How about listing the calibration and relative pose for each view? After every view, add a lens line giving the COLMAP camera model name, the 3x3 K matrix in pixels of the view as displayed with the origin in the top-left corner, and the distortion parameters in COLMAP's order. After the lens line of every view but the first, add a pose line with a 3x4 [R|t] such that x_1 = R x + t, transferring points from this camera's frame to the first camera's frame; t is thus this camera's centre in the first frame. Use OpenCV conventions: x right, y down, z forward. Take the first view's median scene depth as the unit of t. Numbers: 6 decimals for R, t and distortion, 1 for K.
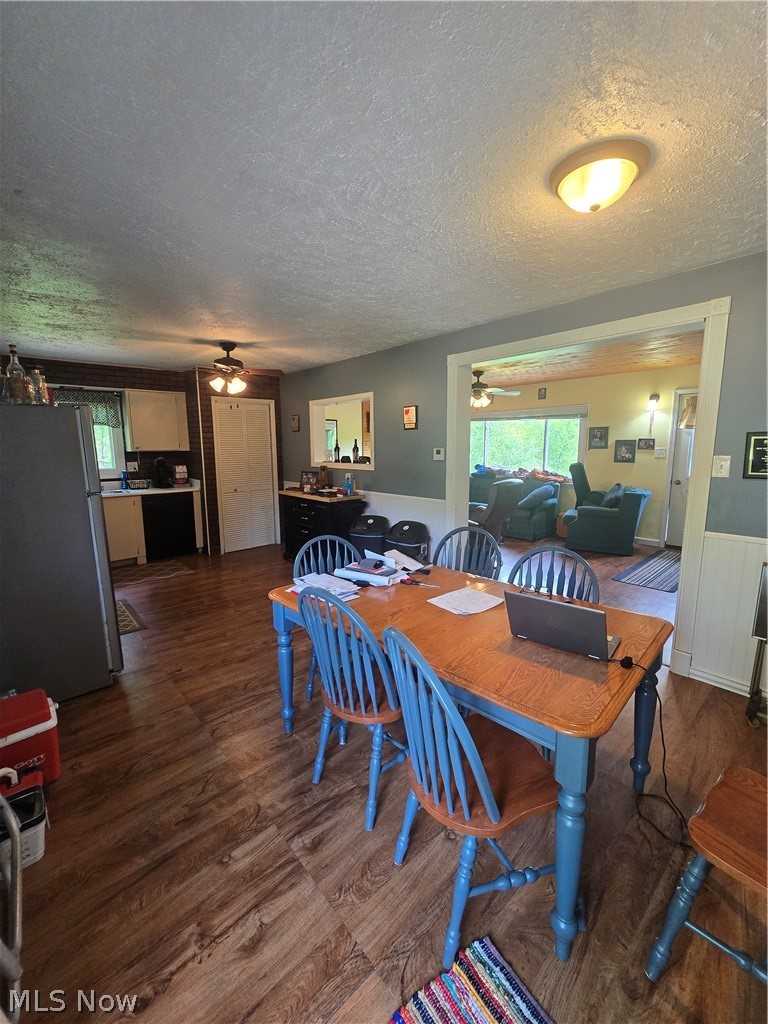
lens RADIAL K [[416.3, 0, 379.9], [0, 416.3, 506.4], [0, 0, 1]] dist [-0.010240, 0.000703]
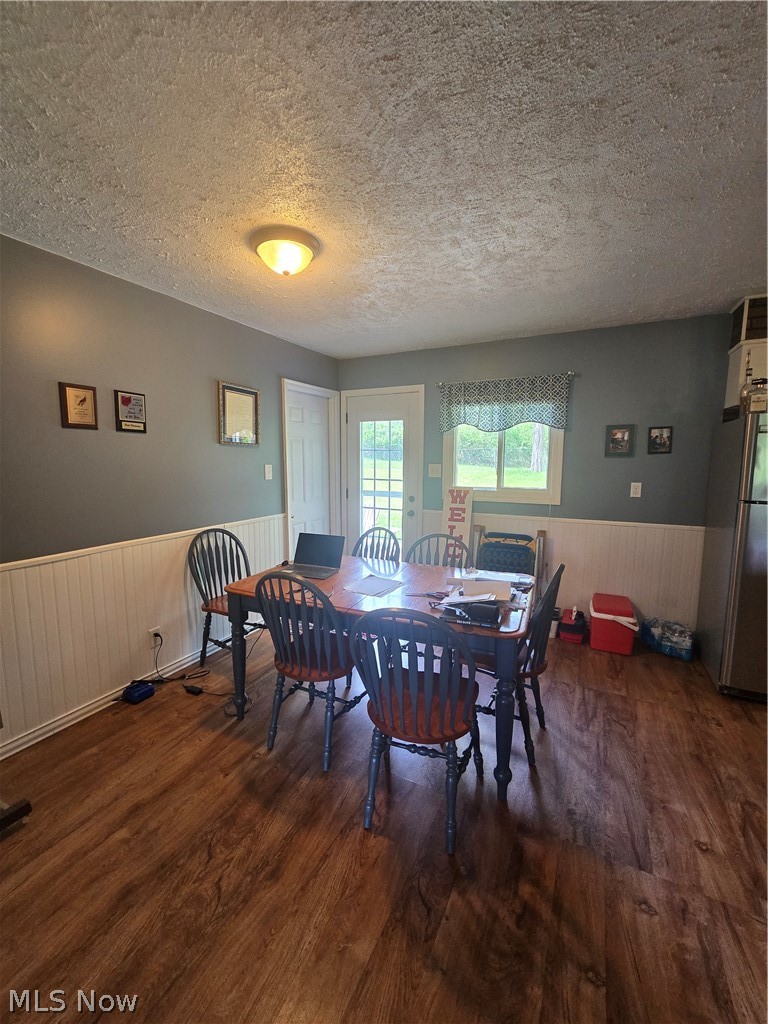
lens RADIAL K [[416.3, 0, 379.9], [0, 416.3, 506.4], [0, 0, 1]] dist [-0.010240, 0.000703]
pose [[-0.934327, 0.044167, -0.353670, 0.229976], [-0.051007, 0.965509, 0.255325, -0.109195], [0.352749, 0.256596, -0.899848, 0.772333]]
